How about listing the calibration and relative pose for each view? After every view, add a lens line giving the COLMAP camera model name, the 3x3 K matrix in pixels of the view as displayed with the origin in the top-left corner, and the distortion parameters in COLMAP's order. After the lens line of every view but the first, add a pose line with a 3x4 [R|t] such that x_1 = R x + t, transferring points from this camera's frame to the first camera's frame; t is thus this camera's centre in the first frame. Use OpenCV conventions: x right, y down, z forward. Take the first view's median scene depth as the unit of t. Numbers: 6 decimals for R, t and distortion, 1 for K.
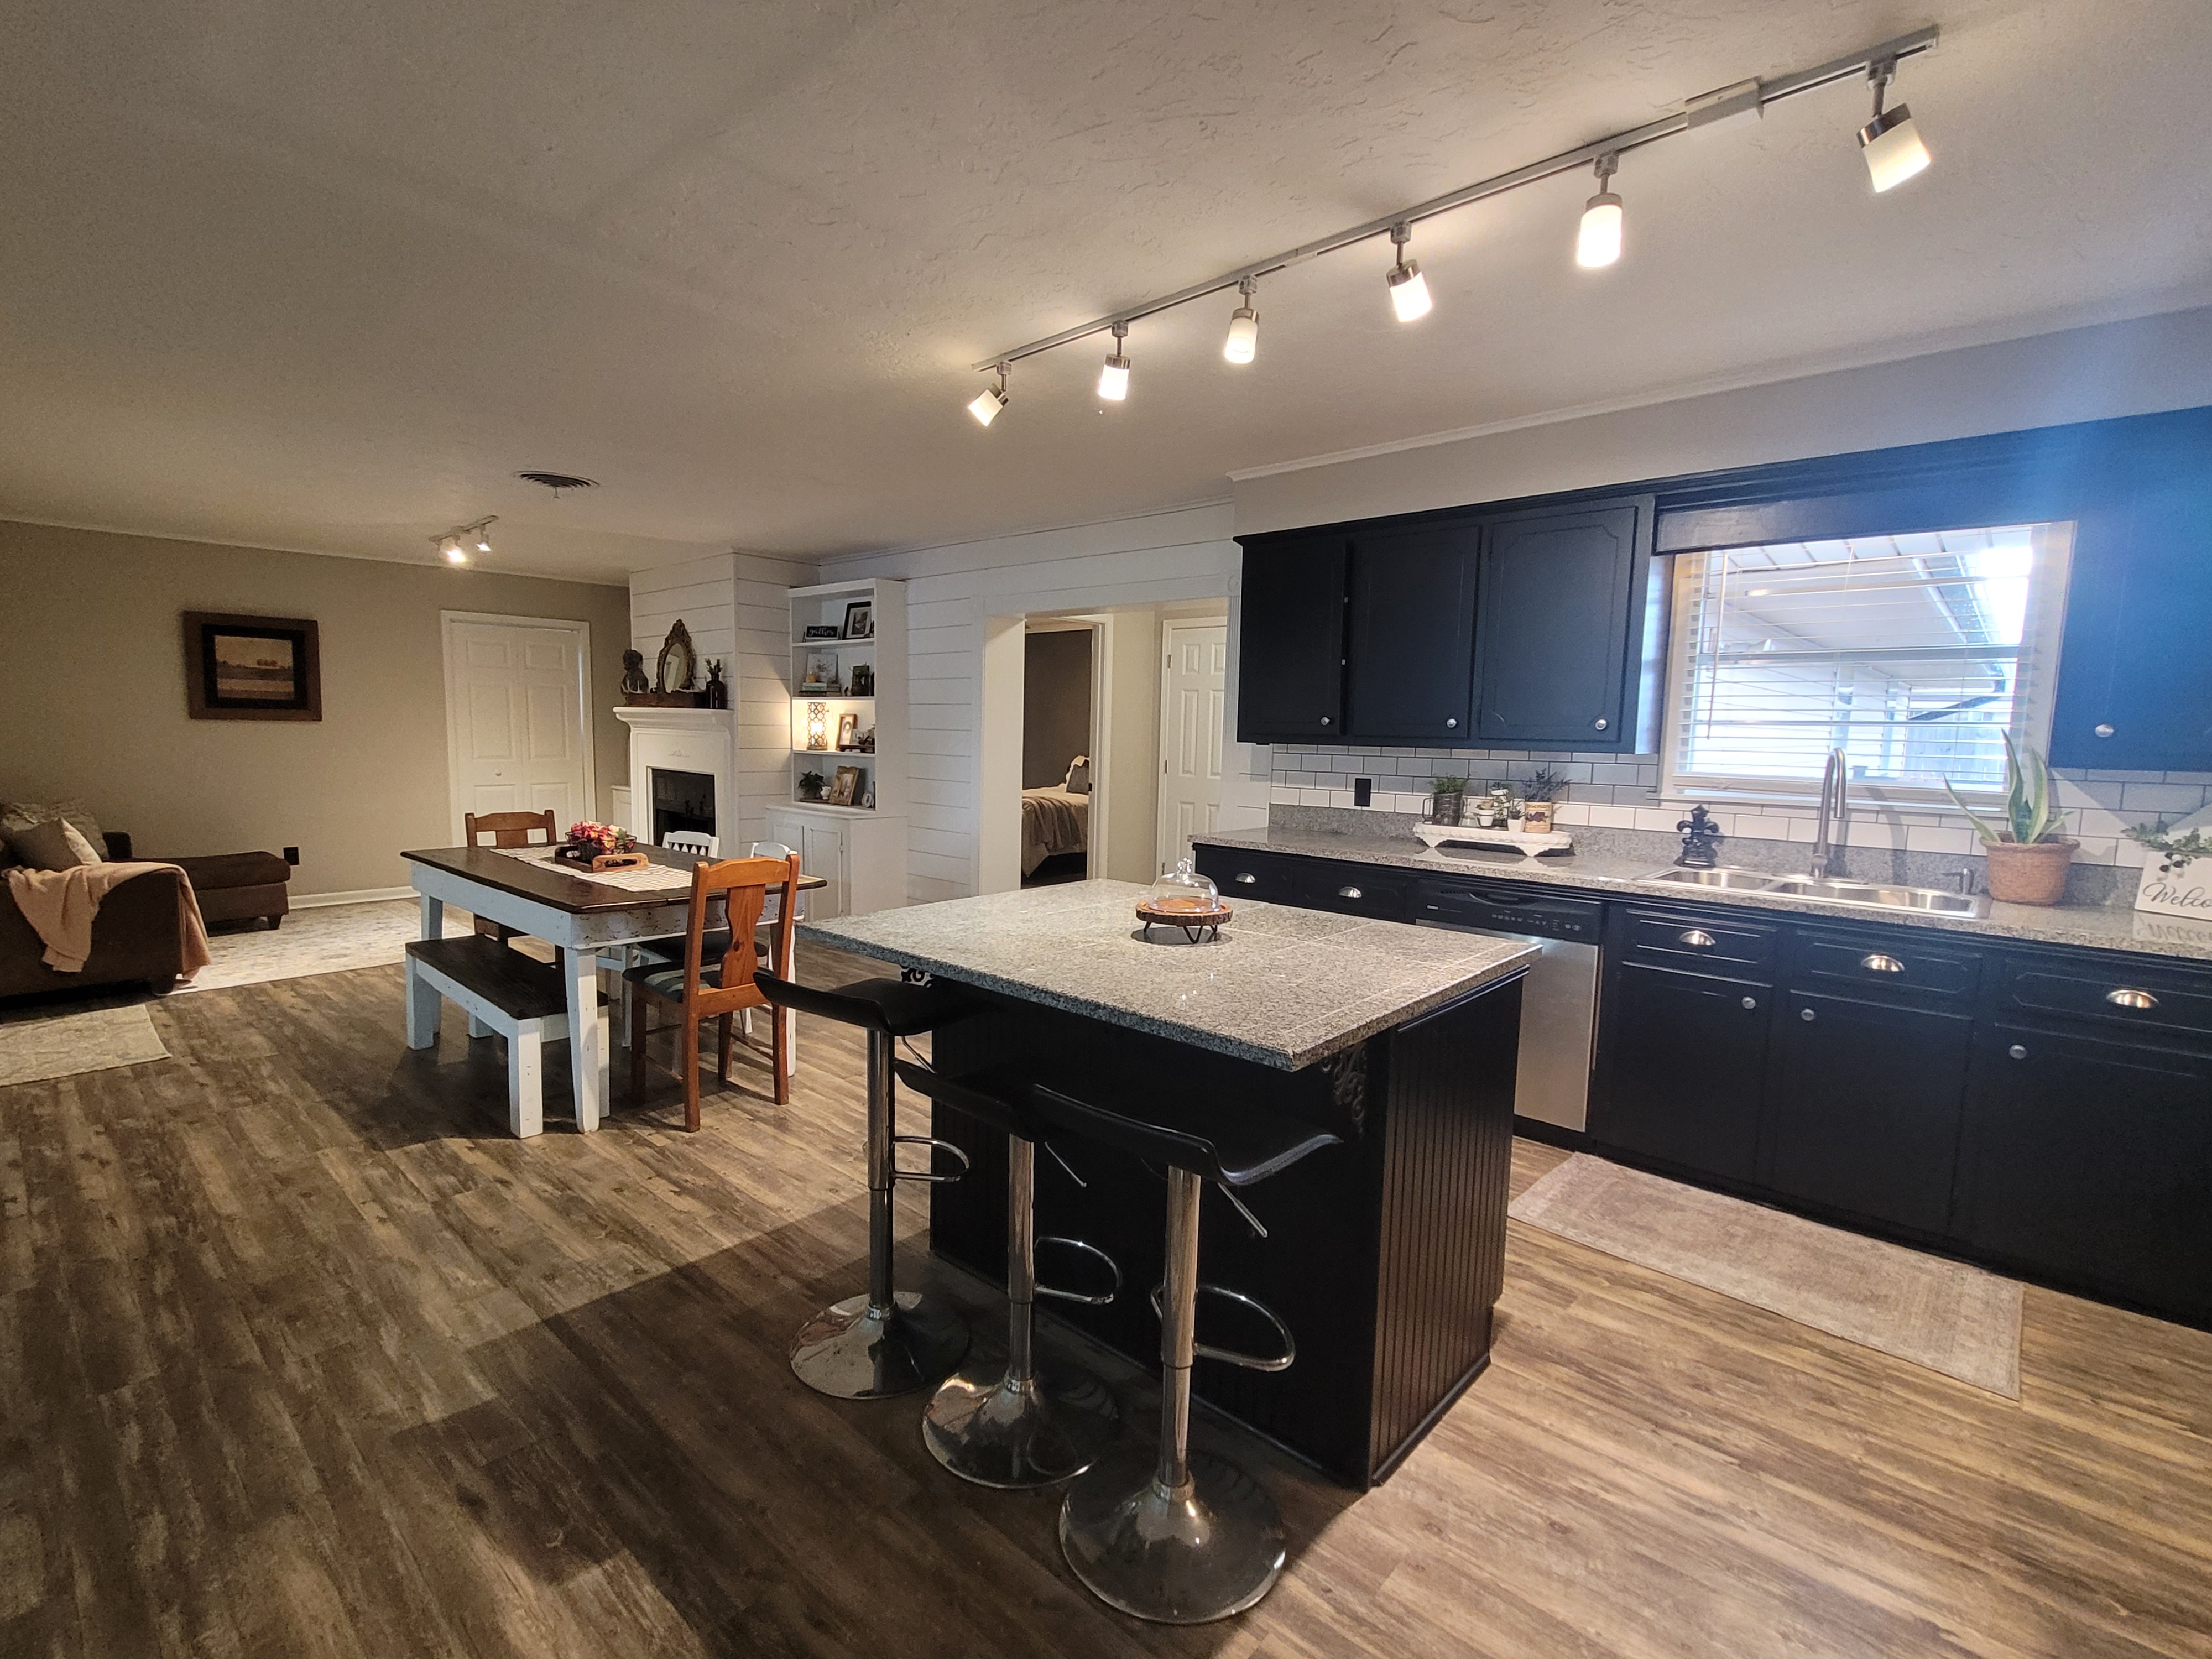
lens RADIAL K [[1026.4, 0, 1108.1], [0, 1026.4, 833.1], [0, 0, 1]] dist [0.005875, 0.000942]
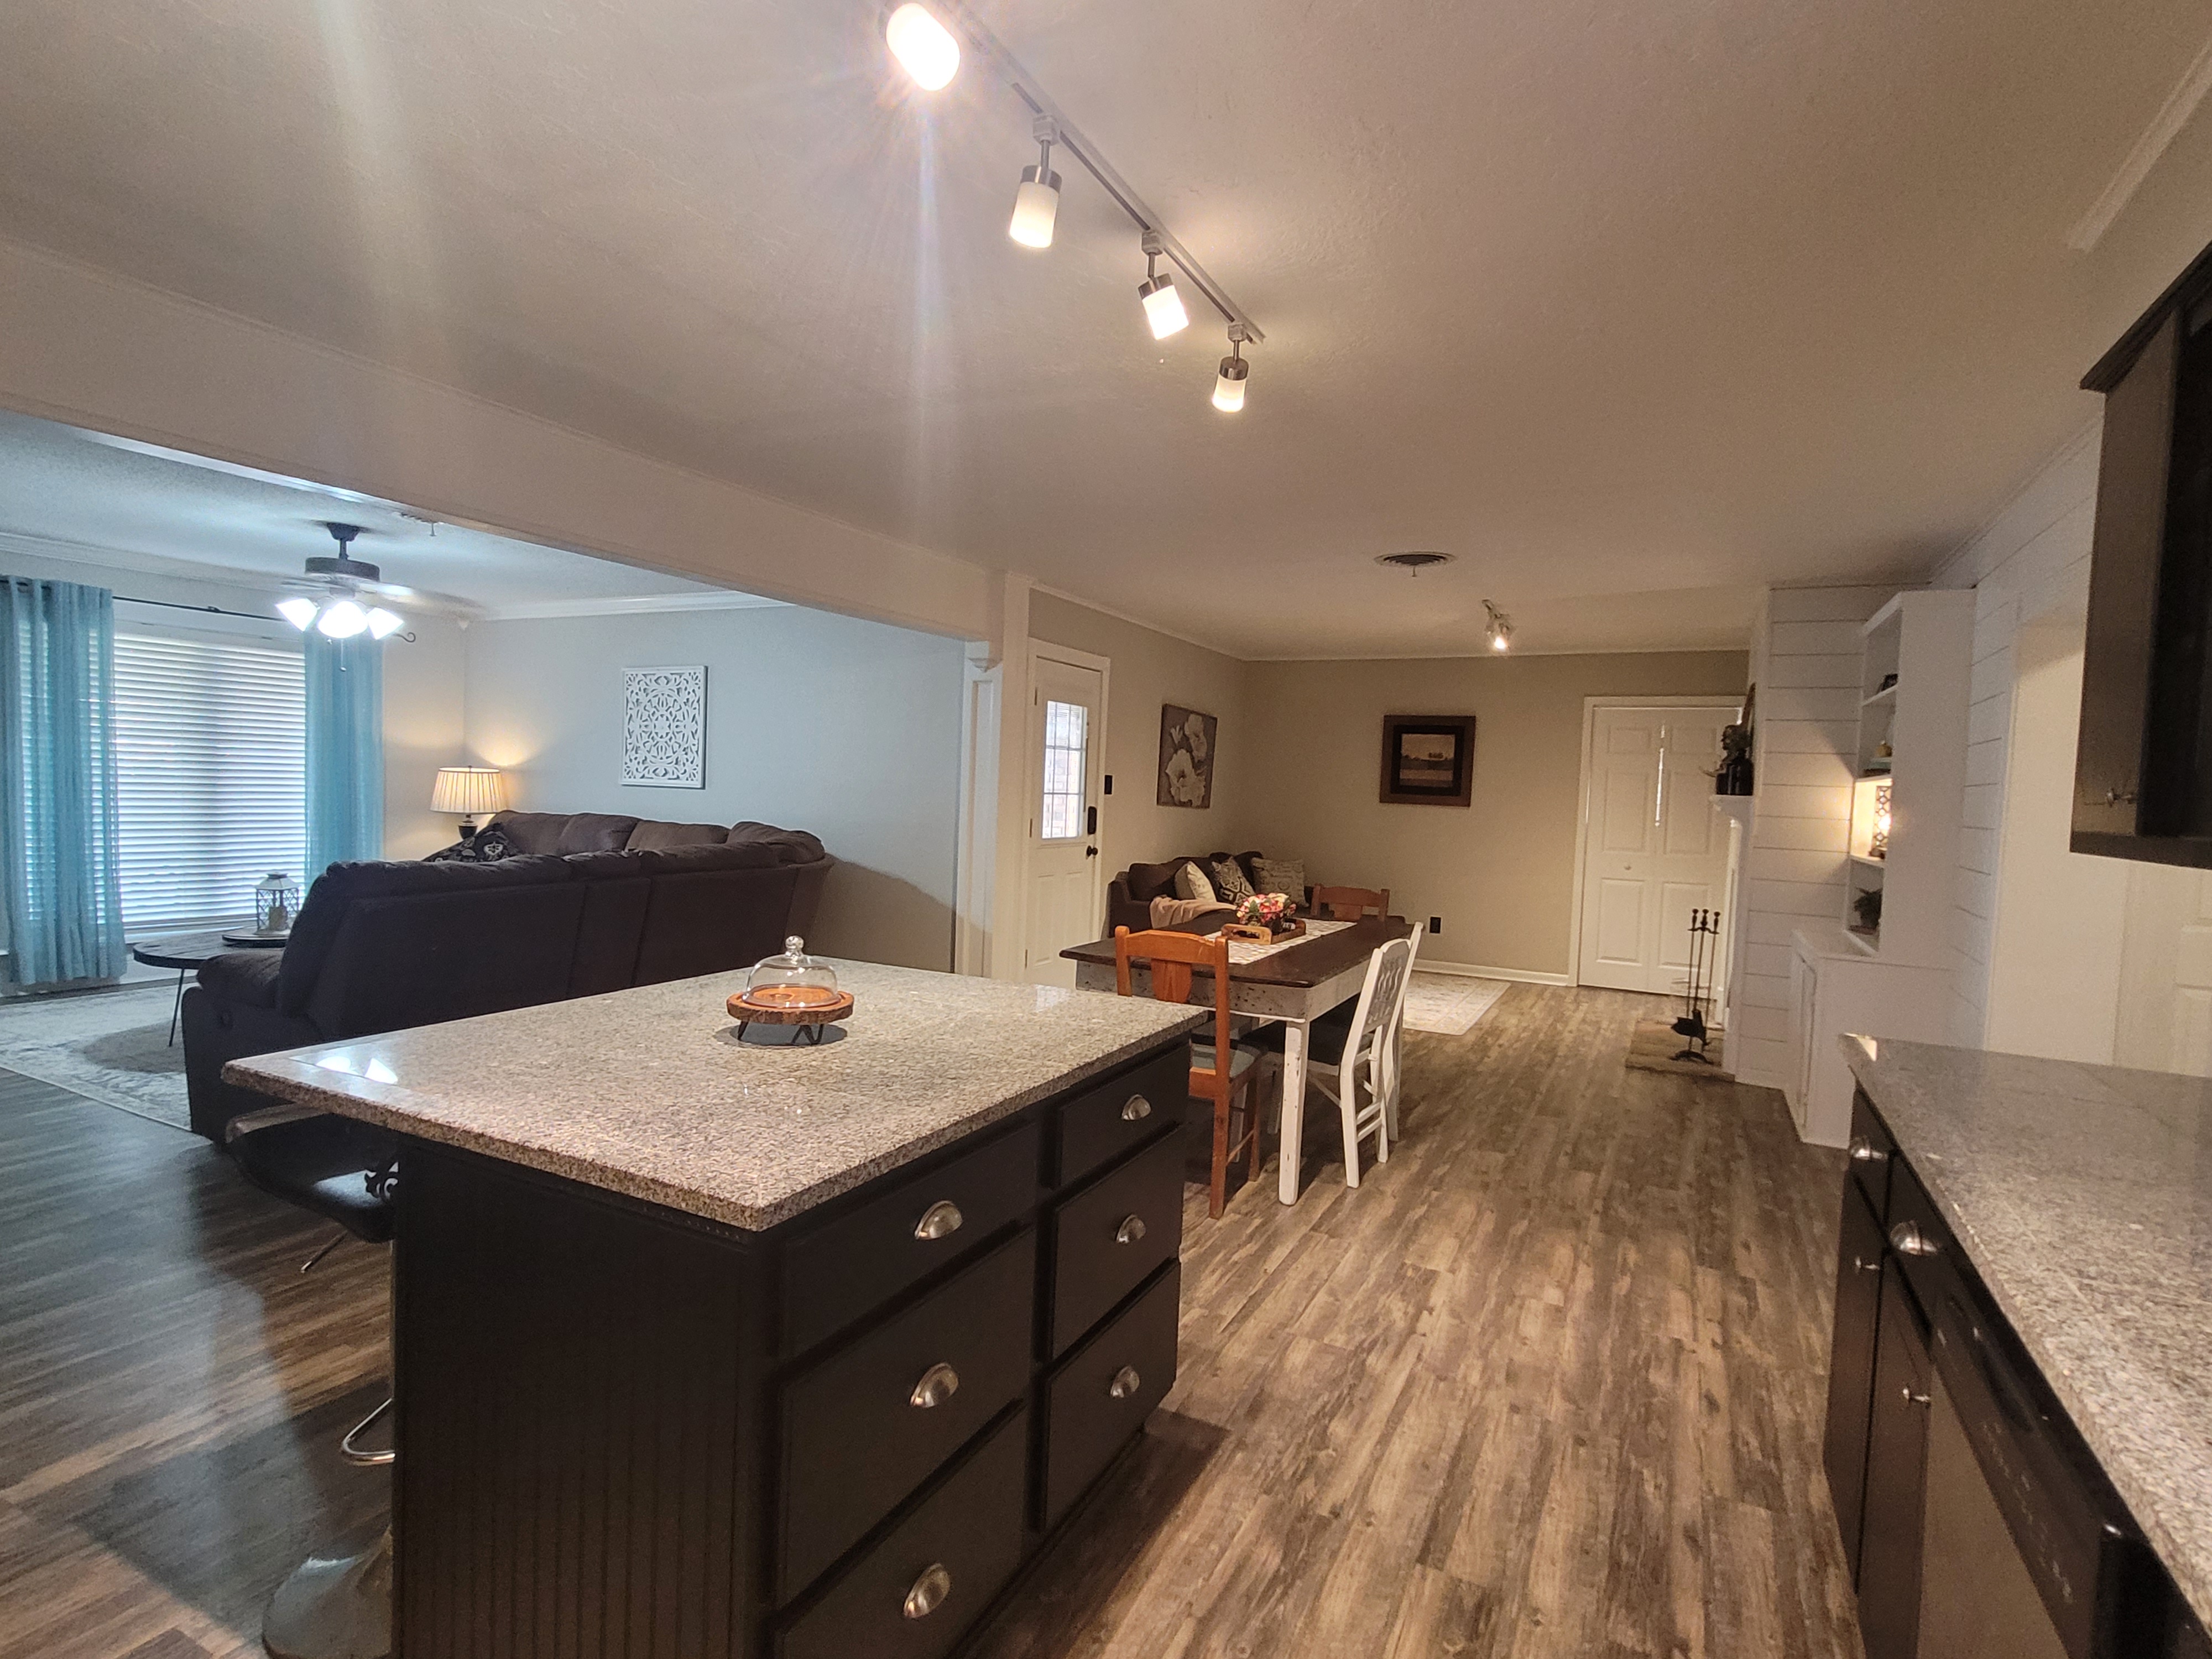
lens RADIAL K [[1137.6, 0, 1092.7], [0, 1137.6, 849.6], [0, 0, 1]] dist [0.002632, 0.000110]
pose [[0.244011, 0.047723, -0.968597, 0.323880], [-0.132673, 0.991040, 0.015406, -0.029035], [0.960654, 0.124748, 0.248156, 0.326243]]
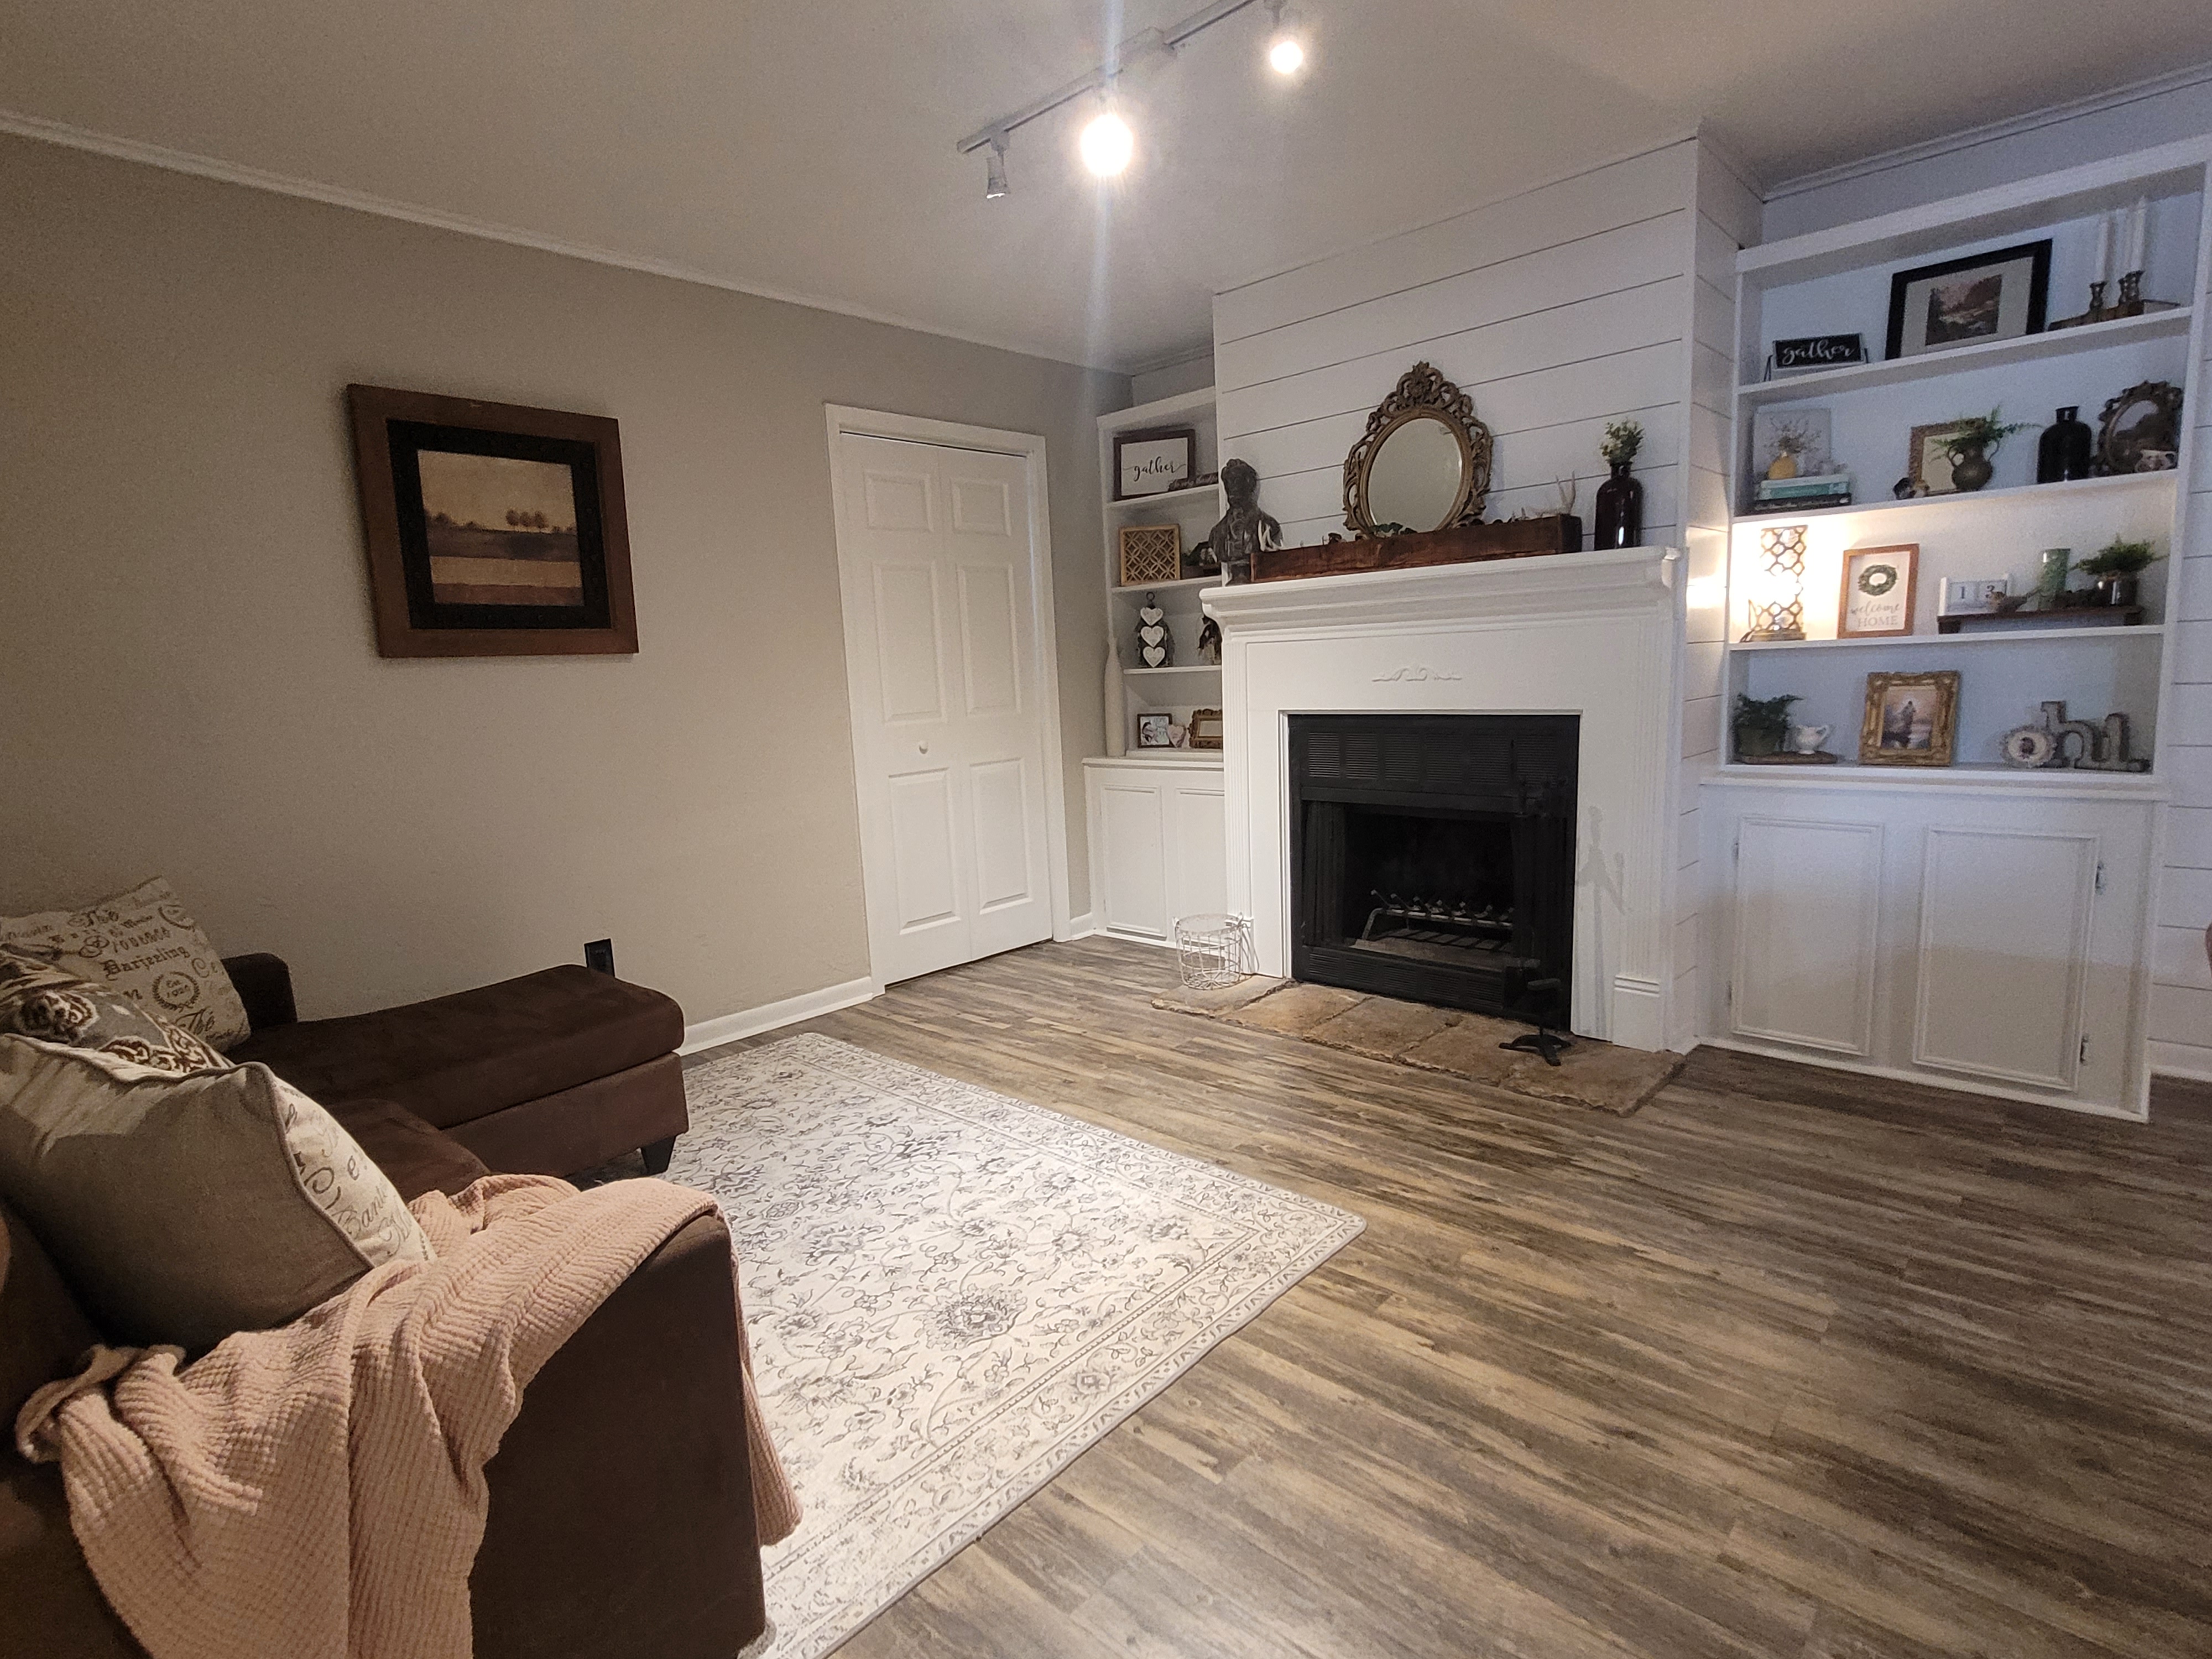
lens RADIAL K [[1133.7, 0, 1100.4], [0, 1133.7, 822.8], [0, 0, 1]] dist [0.015262, -0.000776]
pose [[0.997585, -0.062759, -0.029769, -0.568684], [0.063751, 0.997399, 0.033639, -0.040642], [0.027581, -0.035456, 0.998991, 0.529229]]
